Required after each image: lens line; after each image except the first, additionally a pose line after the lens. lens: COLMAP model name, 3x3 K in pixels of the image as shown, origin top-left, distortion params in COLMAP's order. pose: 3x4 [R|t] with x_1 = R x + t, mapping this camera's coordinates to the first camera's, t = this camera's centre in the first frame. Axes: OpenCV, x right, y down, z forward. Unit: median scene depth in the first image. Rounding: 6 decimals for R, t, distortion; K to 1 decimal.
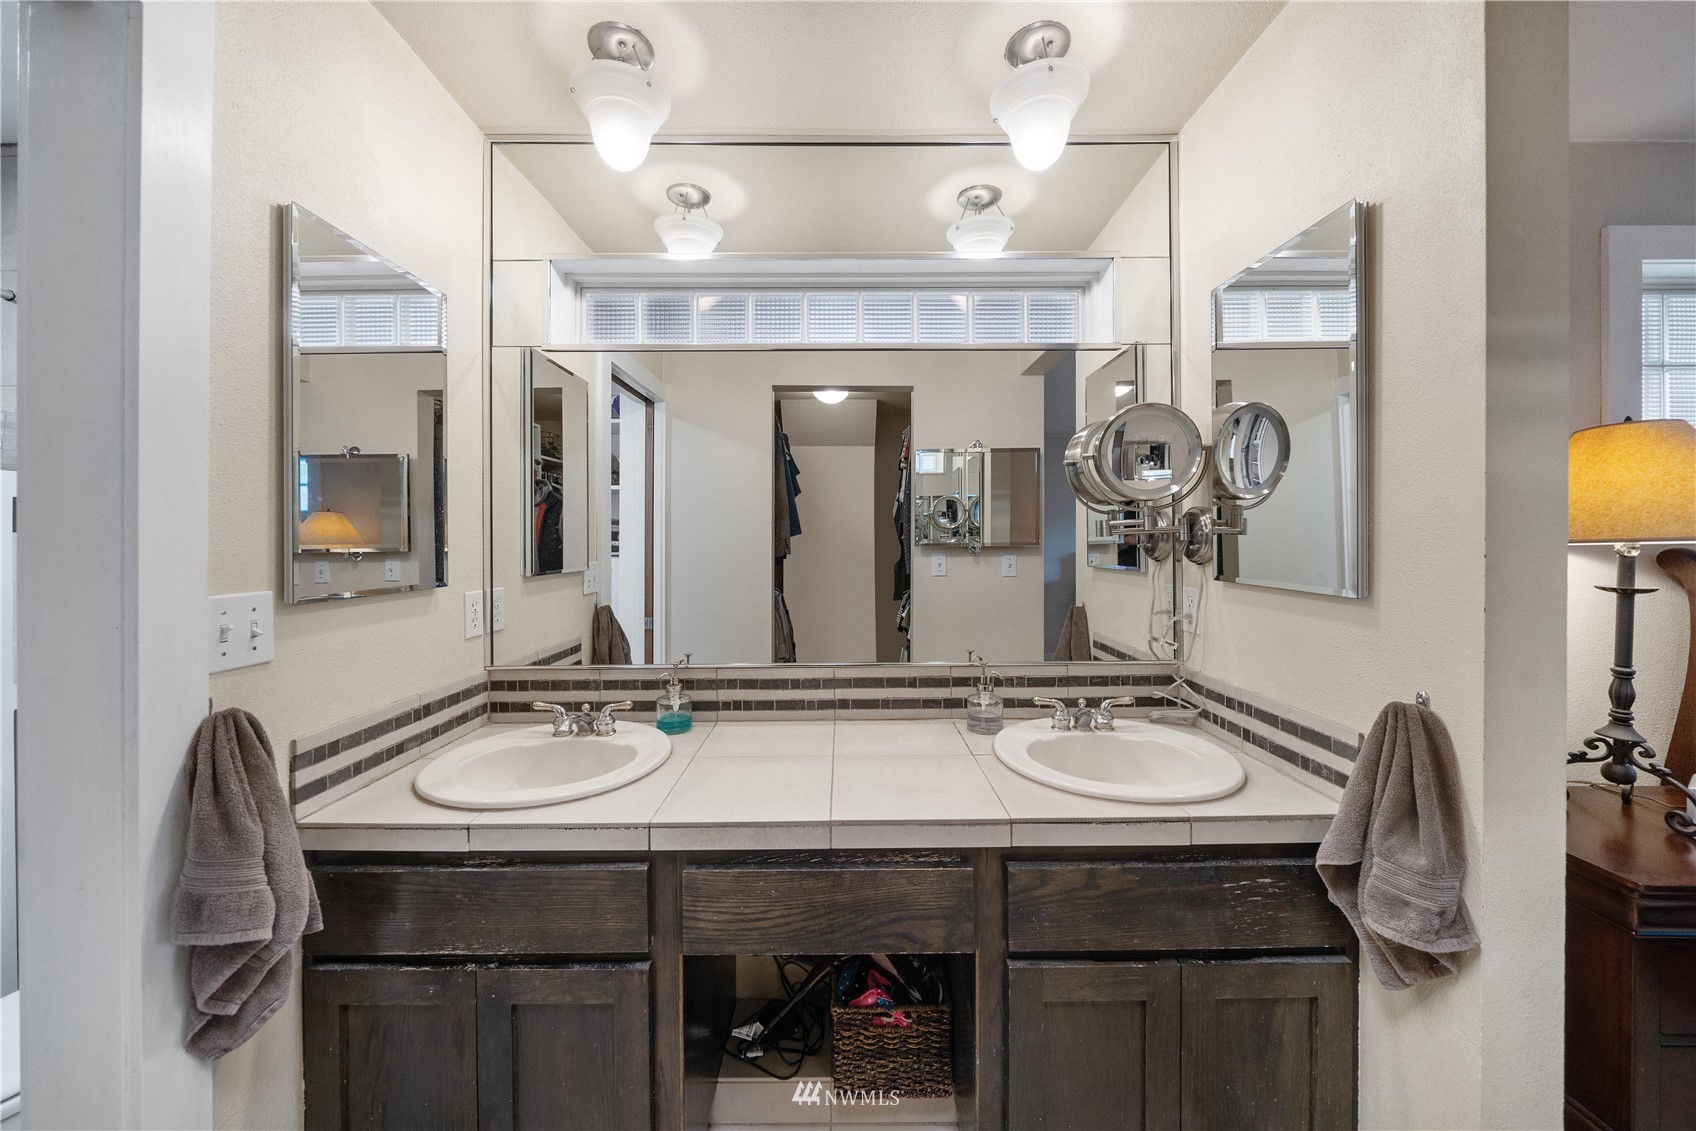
lens RADIAL K [[612.1, 0, 849.1], [0, 612.1, 539.2], [0, 0, 1]] dist [-0.002883, 0.000123]
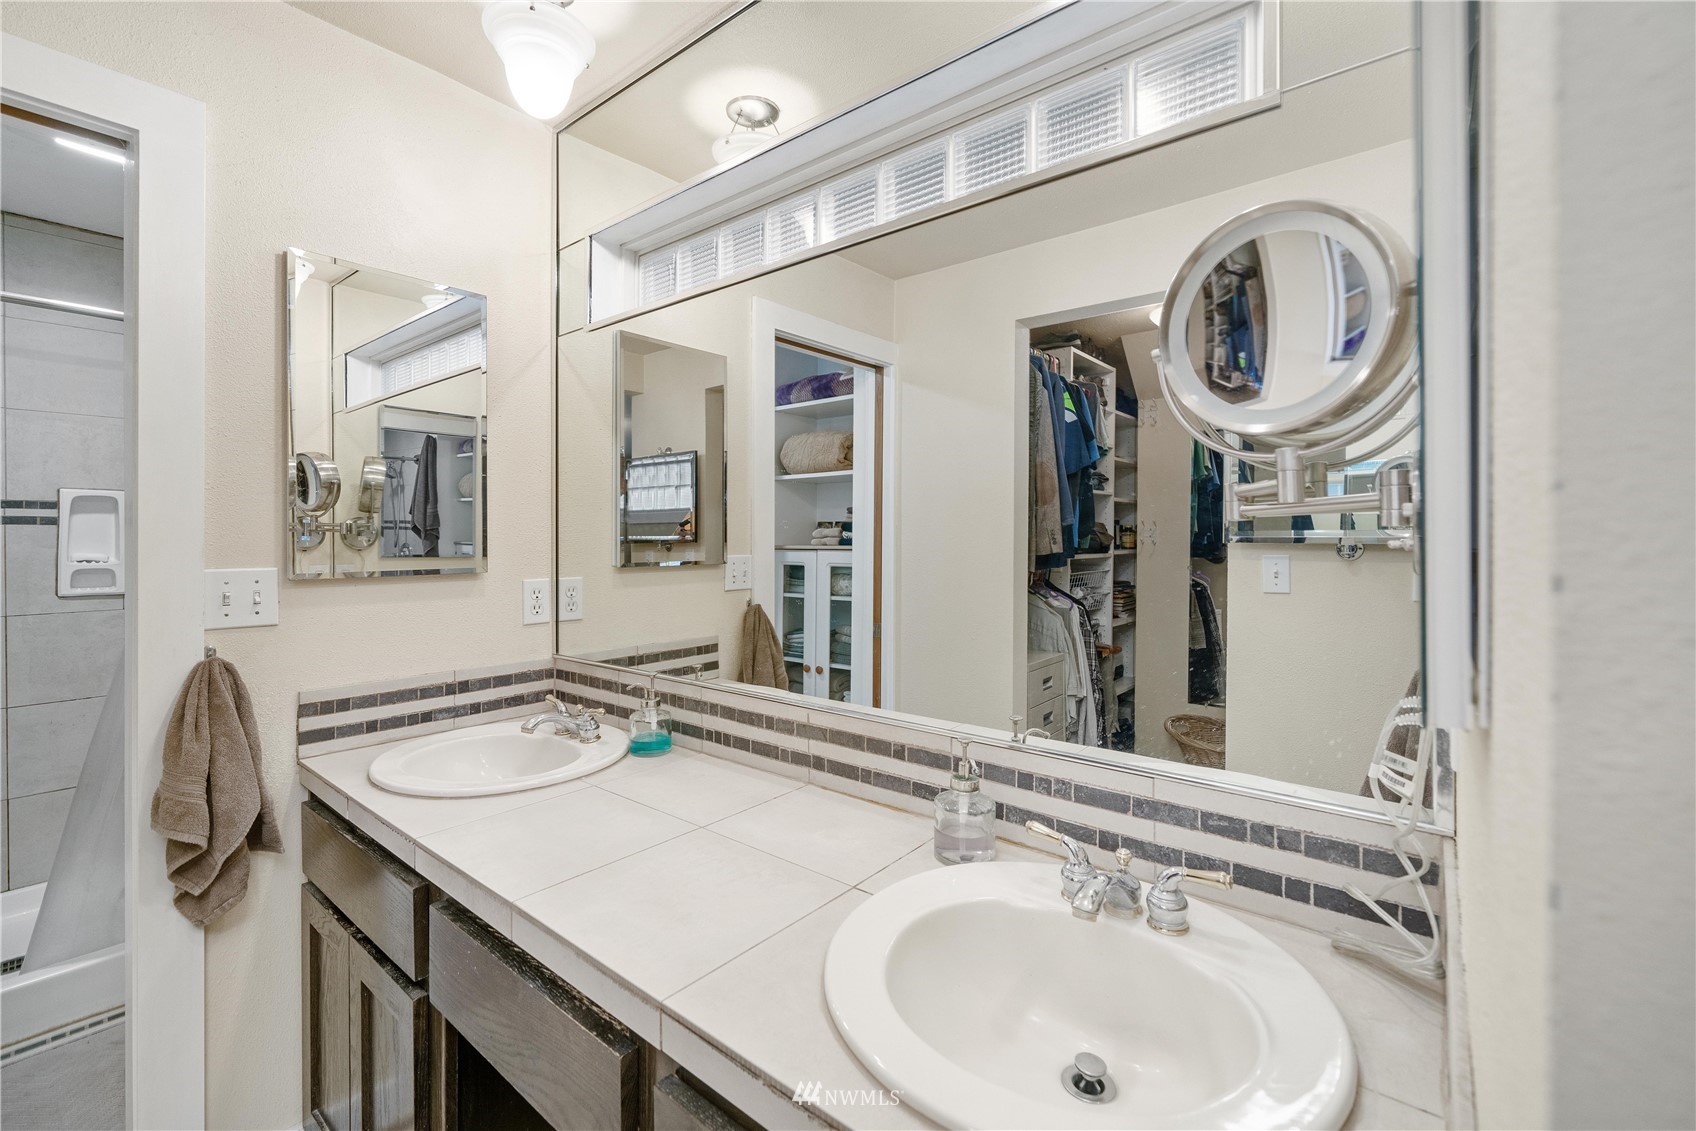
lens RADIAL K [[730.1, 0, 847.6], [0, 730.1, 534.7], [0, 0, 1]] dist [-0.001610, -0.000891]
pose [[0.768259, 0.005063, -0.640120, 0.572397], [-0.005003, 0.999986, 0.001904, 0.006332], [0.640120, 0.001739, 0.768273, 0.394355]]
